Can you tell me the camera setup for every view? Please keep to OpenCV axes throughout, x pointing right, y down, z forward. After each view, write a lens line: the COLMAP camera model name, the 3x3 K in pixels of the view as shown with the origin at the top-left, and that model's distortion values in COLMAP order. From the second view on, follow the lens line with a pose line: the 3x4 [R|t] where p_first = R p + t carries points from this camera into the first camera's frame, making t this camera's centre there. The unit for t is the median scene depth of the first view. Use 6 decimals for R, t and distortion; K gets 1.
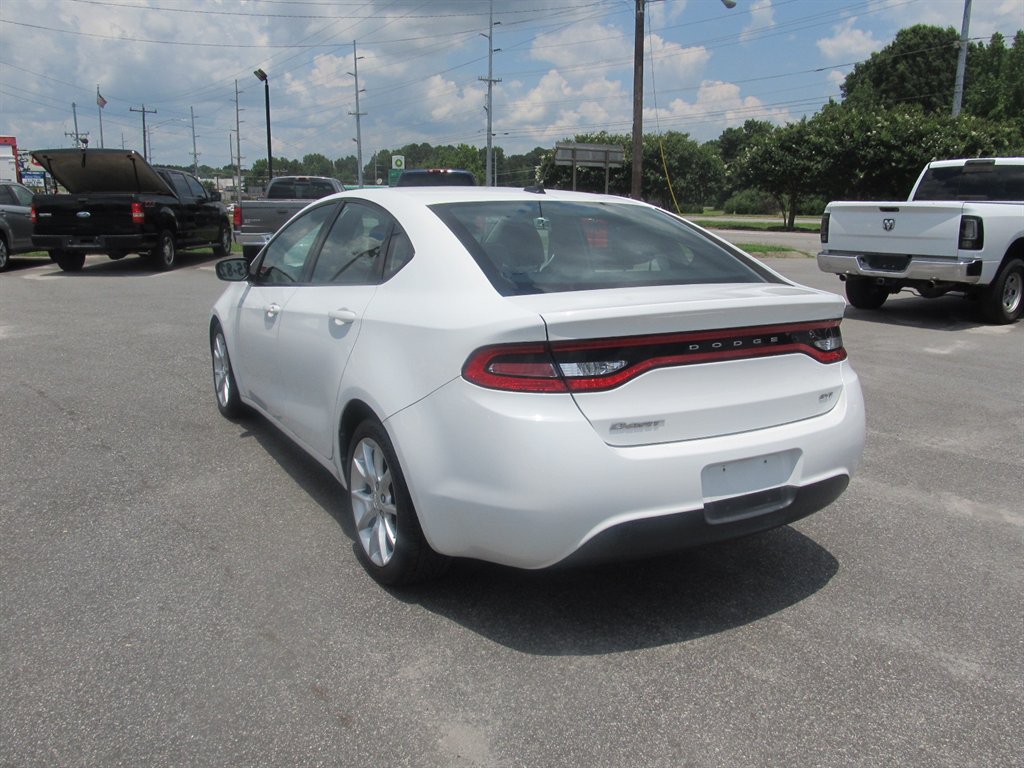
lens RADIAL K [[841.5, 0, 508.0], [0, 841.5, 383.4], [0, 0, 1]] dist [-0.032216, 0.010314]
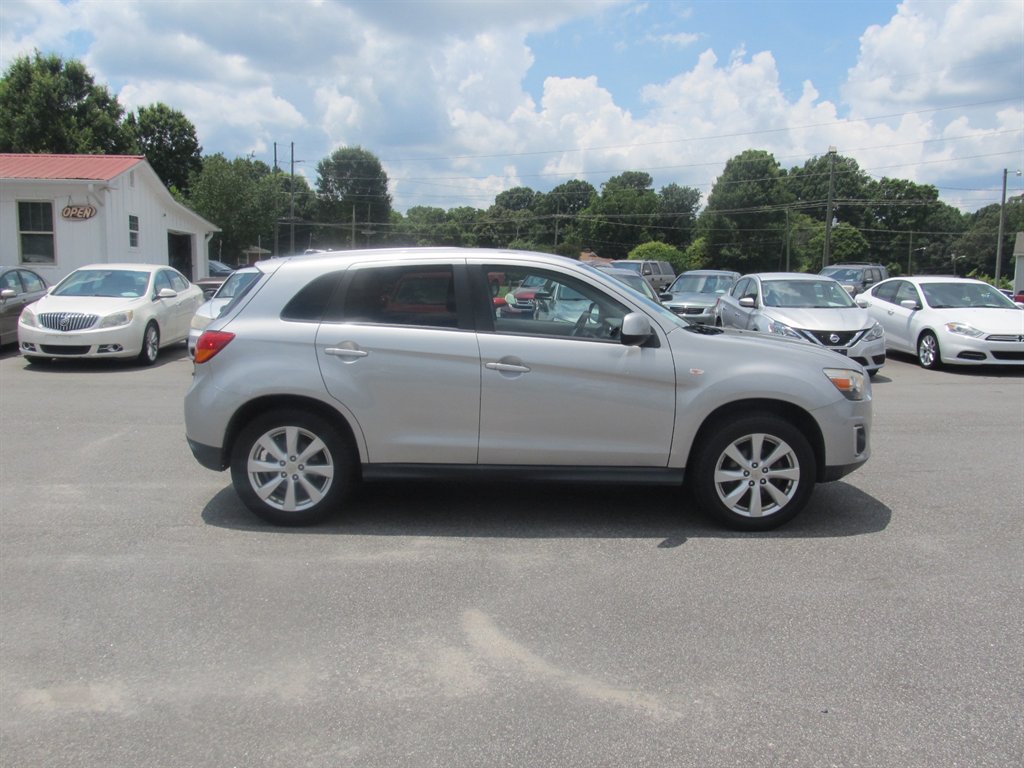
lens RADIAL K [[841.5, 0, 501.4], [0, 841.5, 380.1], [0, 0, 1]] dist [-0.032216, 0.010314]
pose [[-0.549130, 0.080054, -0.831894, 0.263375], [-0.196755, 0.955040, 0.221781, -0.096140], [0.812246, 0.285466, -0.508690, 0.441581]]
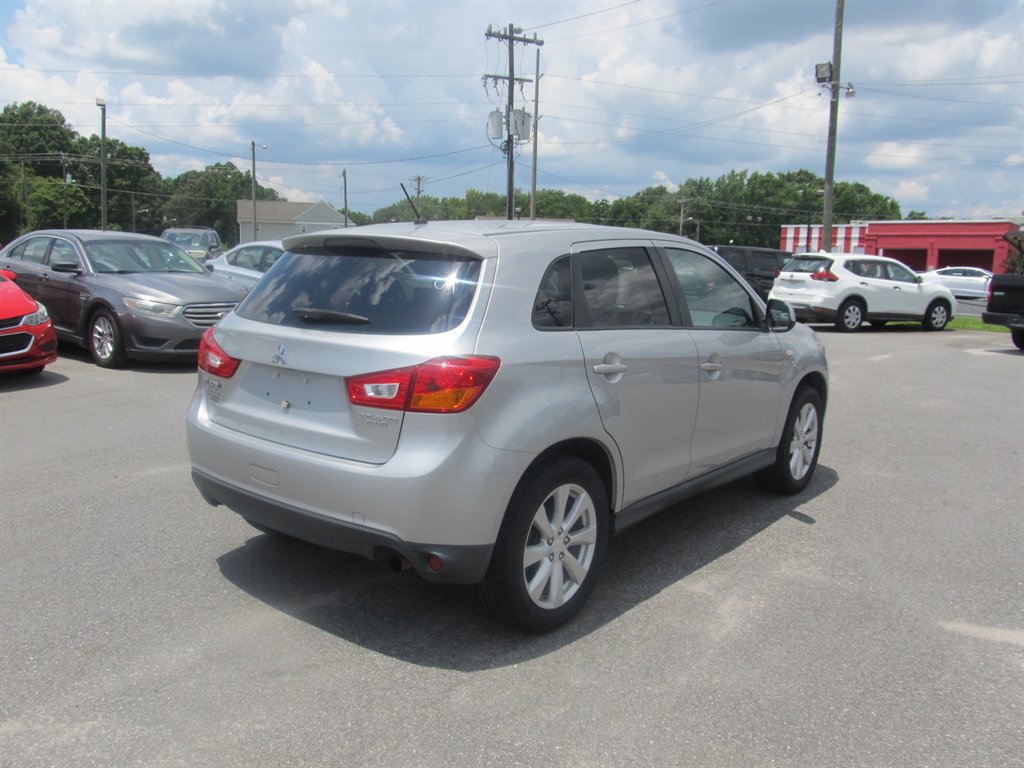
lens RADIAL K [[841.5, 0, 511.5], [0, 841.5, 386.1], [0, 0, 1]] dist [-0.032216, 0.010314]
pose [[0.313715, 0.140481, -0.939068, 0.236205], [-0.226591, 0.971498, 0.069635, -0.025289], [0.922084, 0.190939, 0.336605, 0.112825]]
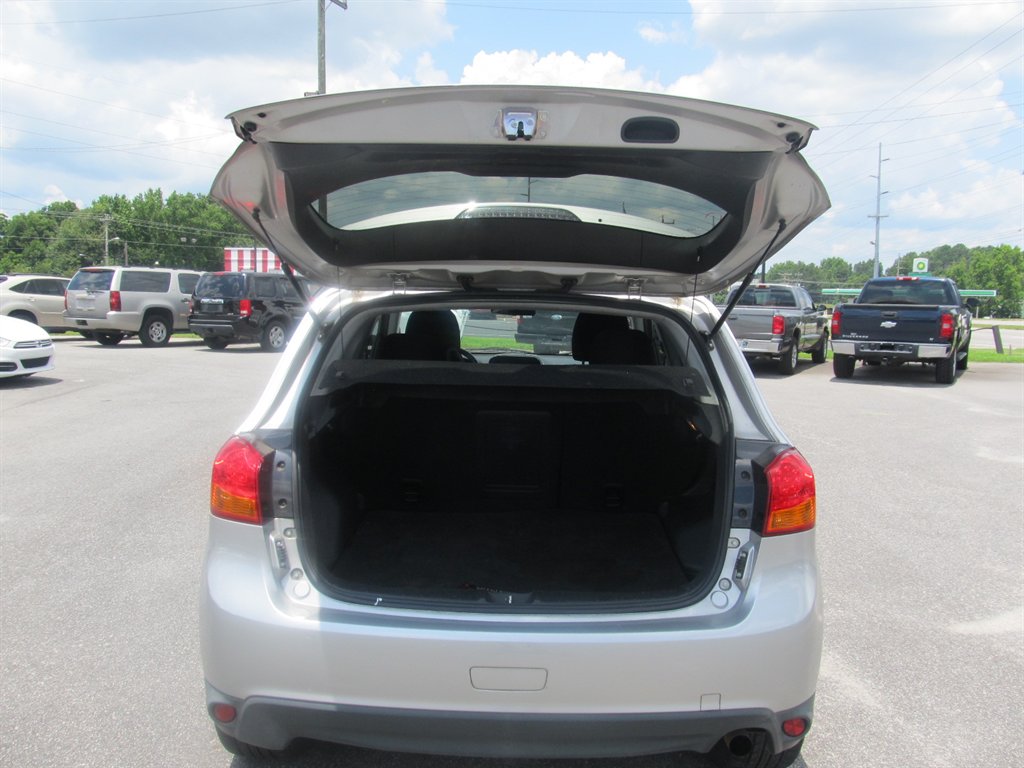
lens RADIAL K [[841.5, 0, 509.6], [0, 841.5, 393.1], [0, 0, 1]] dist [-0.032216, 0.010314]
pose [[0.832740, 0.071104, -0.549079, 0.082559], [-0.129566, 0.989209, -0.068402, -0.008961], [0.538290, 0.128103, 0.832967, 0.006666]]
